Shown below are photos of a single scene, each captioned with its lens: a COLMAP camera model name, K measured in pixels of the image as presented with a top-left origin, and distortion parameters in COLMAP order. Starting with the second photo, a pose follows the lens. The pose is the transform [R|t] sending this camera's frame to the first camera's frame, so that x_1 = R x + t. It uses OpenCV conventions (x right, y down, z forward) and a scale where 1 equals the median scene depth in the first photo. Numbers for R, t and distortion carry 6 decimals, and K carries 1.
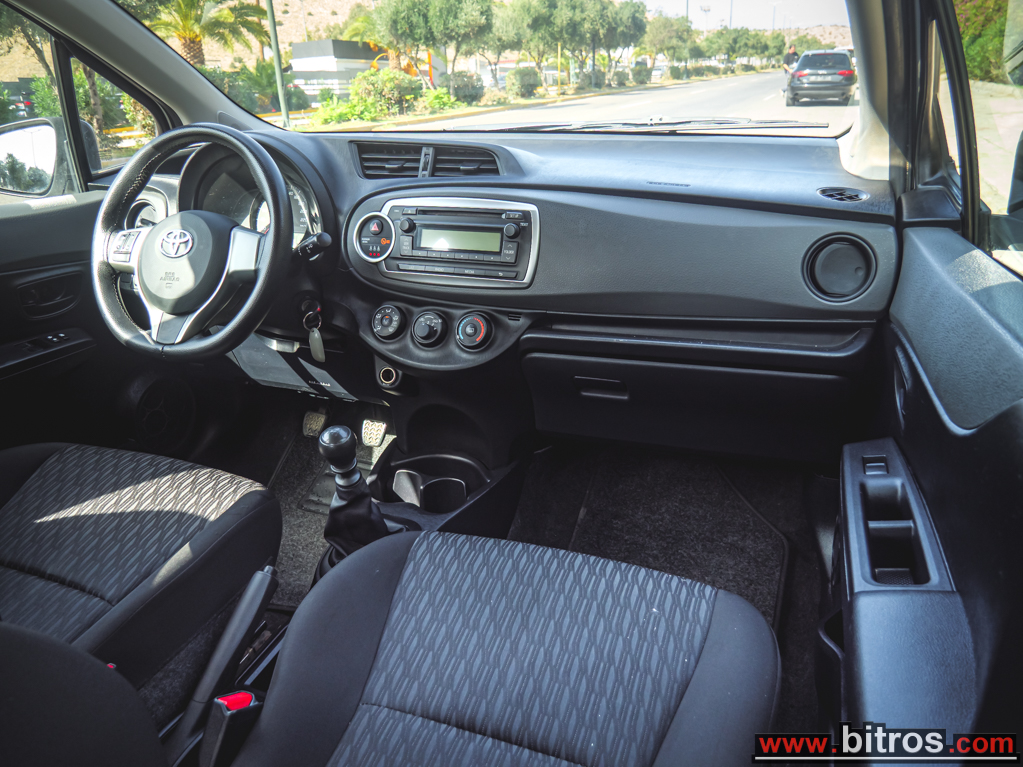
lens RADIAL K [[718.6, 0, 512.0], [0, 718.6, 385.9], [0, 0, 1]] dist [-0.031077, 0.000657]
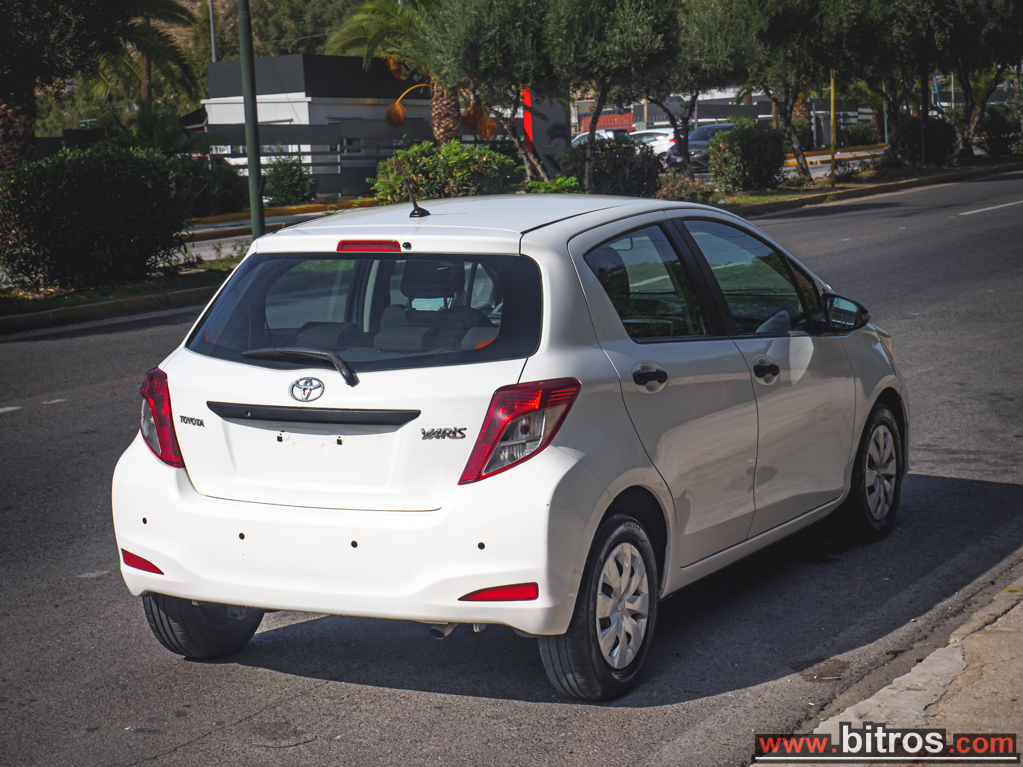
lens RADIAL K [[2167.3, 0, 515.8], [0, 2167.3, 386.5], [0, 0, 1]] dist [0.099607, 0.000000]
pose [[0.994987, 0.008237, -0.099664, 0.008759], [-0.035500, 0.960787, -0.275007, 0.085770], [0.093490, 0.277166, 0.956263, -0.261927]]
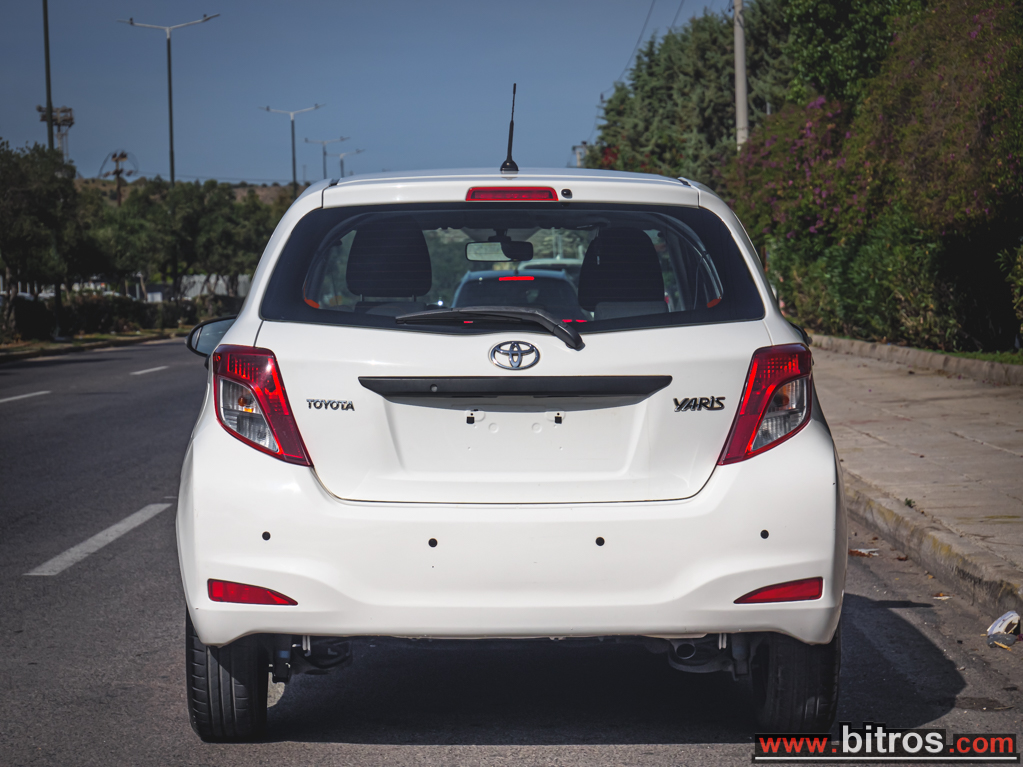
lens RADIAL K [[2842.3, 0, 509.5], [0, 2842.3, 383.1], [0, 0, 1]] dist [0.050092, 0.000000]
pose [[0.921629, 0.011613, 0.387899, -0.135597], [0.137291, 0.925155, -0.353893, 0.112221], [-0.362976, 0.379413, 0.851055, -0.248157]]
